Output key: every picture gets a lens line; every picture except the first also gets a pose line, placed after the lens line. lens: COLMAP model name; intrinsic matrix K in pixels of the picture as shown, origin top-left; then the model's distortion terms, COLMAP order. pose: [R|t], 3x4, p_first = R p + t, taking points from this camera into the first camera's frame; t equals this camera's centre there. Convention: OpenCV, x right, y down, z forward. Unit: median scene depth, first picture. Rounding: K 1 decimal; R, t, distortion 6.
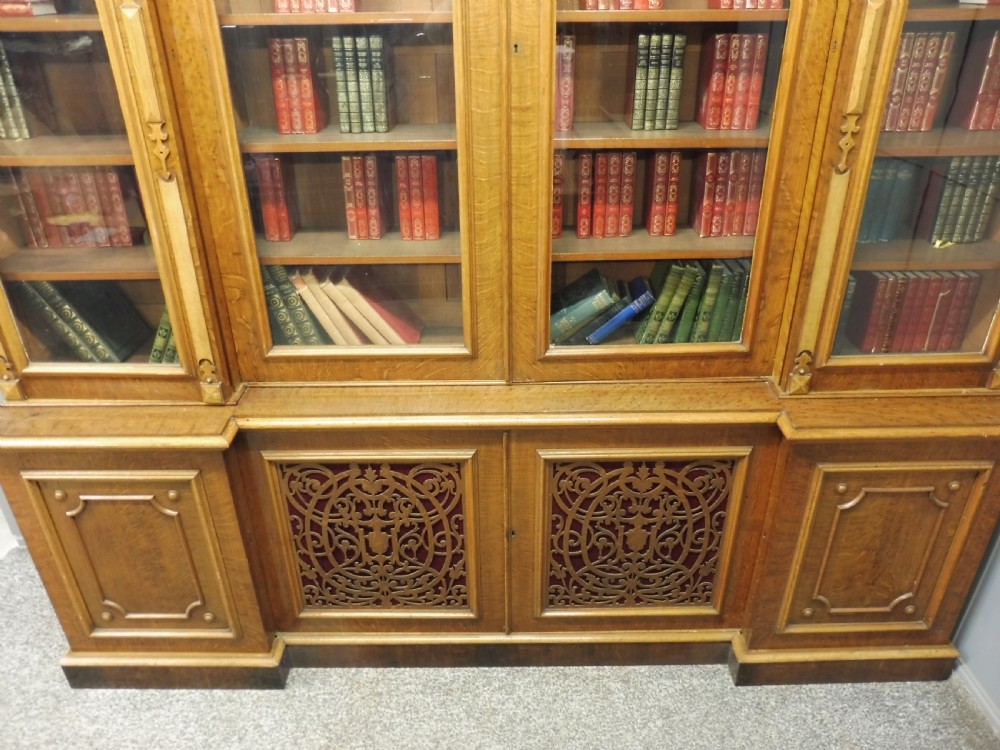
lens RADIAL K [[725.5, 0, 504.1], [0, 725.5, 381.8], [0, 0, 1]] dist [-0.043576, 0.002865]
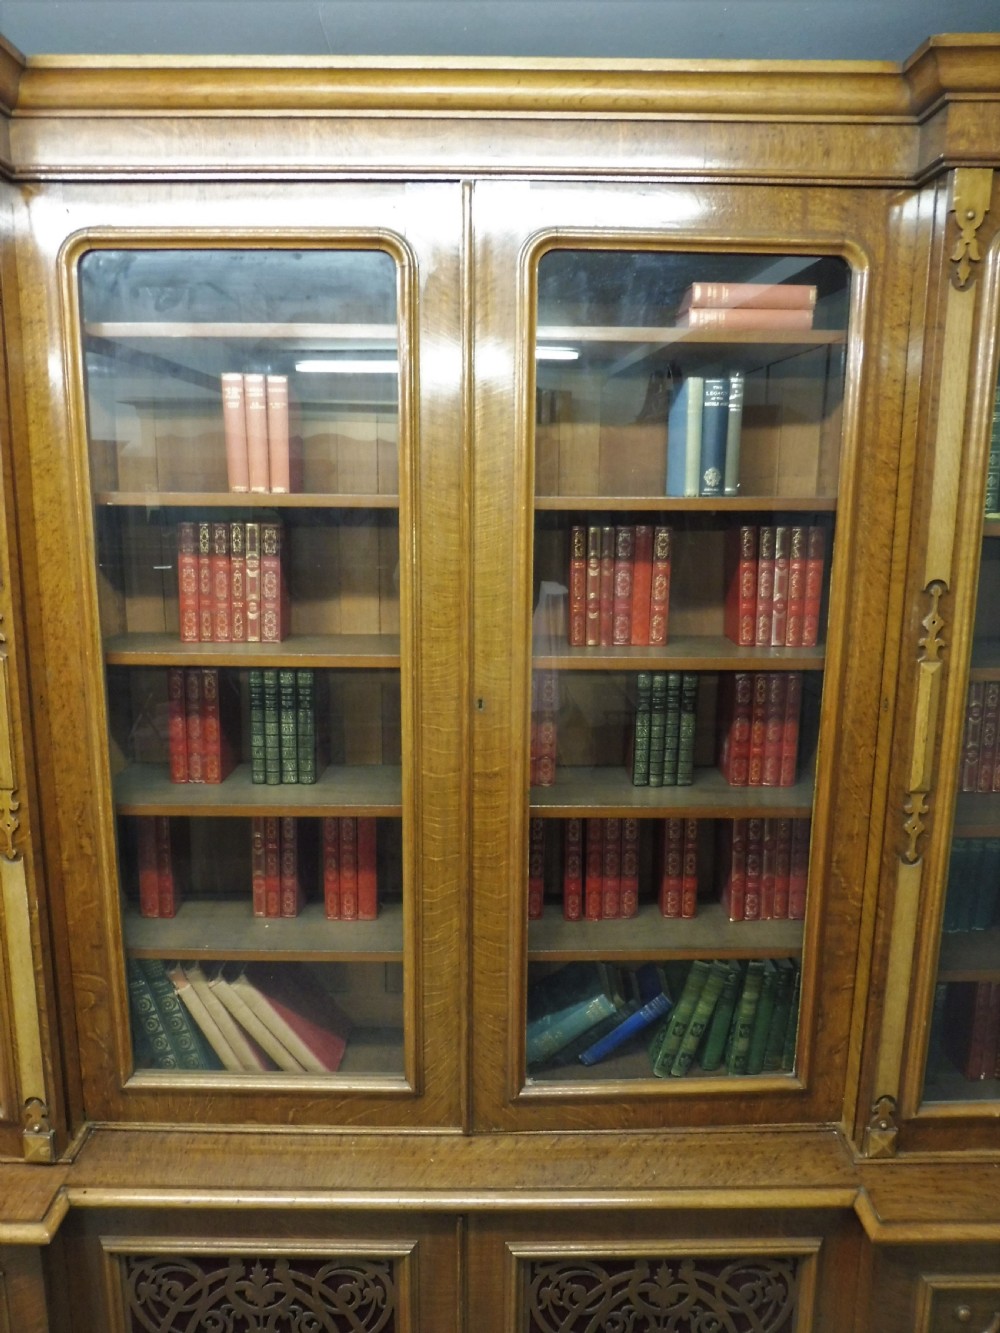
lens RADIAL K [[967.1, 0, 493.4], [0, 967.1, 674.8], [0, 0, 1]] dist [-0.043576, 0.002865]
pose [[0.999834, 0.015849, 0.009028, 0.016177], [-0.012405, 0.953721, -0.300438, -0.141026], [-0.013372, 0.300276, 0.953759, -0.011817]]
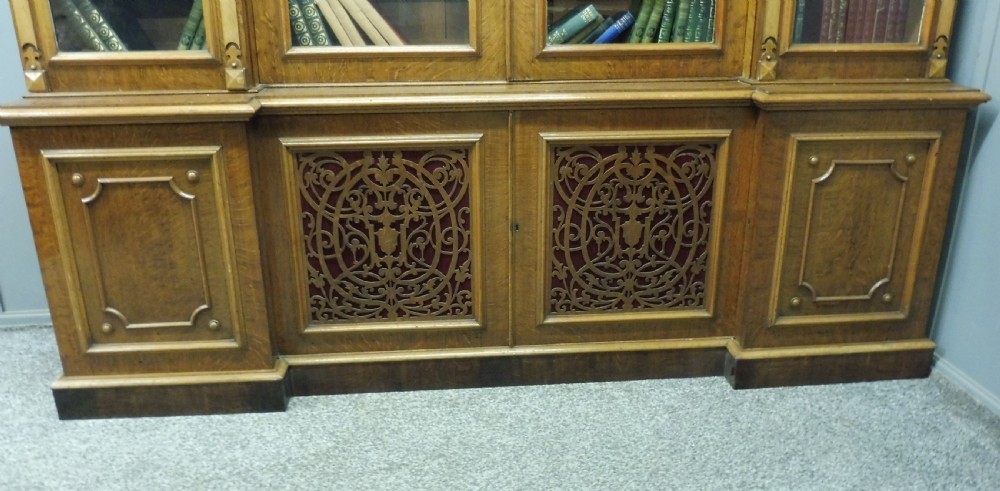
lens RADIAL K [[733.5, 0, 510.3], [0, 733.5, 225.0], [0, 0, 1]] dist [-0.019557, -0.045097]
pose [[0.996384, -0.020116, 0.082544, -0.088631], [0.034135, 0.984483, -0.172127, 0.404501], [-0.077800, 0.174323, 0.981610, -0.051395]]
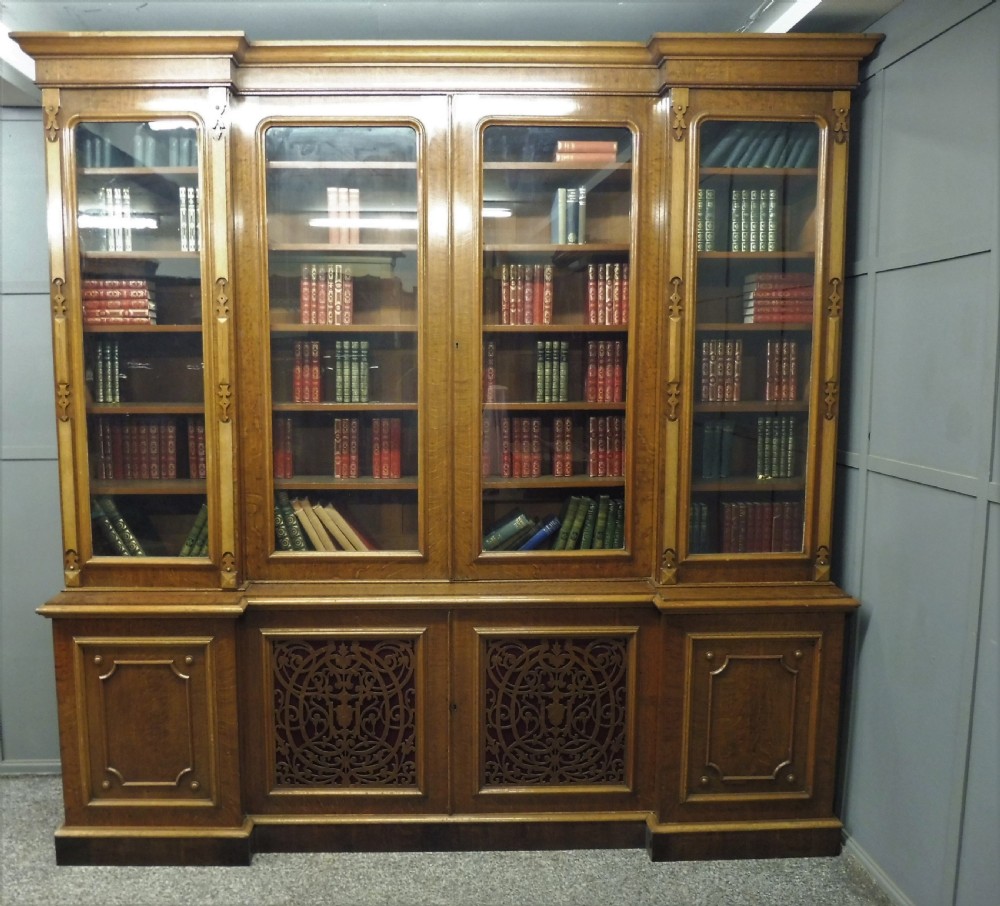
lens RADIAL K [[878.7, 0, 447.9], [0, 878.7, 455.8], [0, 0, 1]] dist [-0.020190, -0.055654]
pose [[0.999858, 0.006209, 0.015690, -0.026704], [0.000070, 0.928318, -0.371787, 0.380755], [-0.016874, 0.371735, 0.928186, -0.558755]]
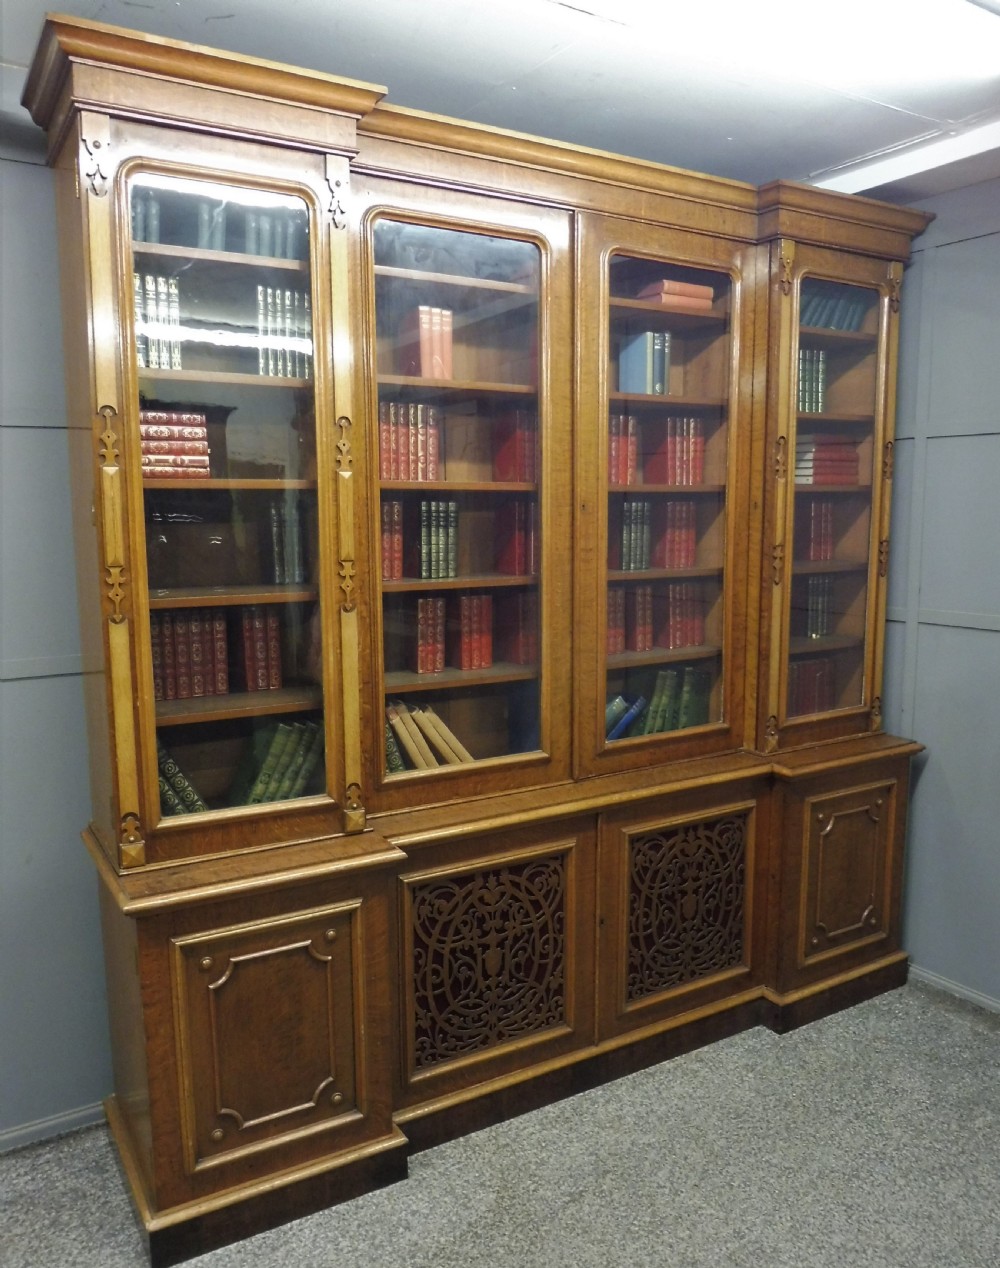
lens RADIAL K [[990.2, 0, 507.4], [0, 990.2, 652.8], [0, 0, 1]] dist [-0.036560, -0.025555]
pose [[0.856294, -0.069885, 0.511739, -0.859125], [0.243330, 0.928542, -0.280359, 0.222867], [-0.455578, 0.364591, 0.812109, -0.279604]]
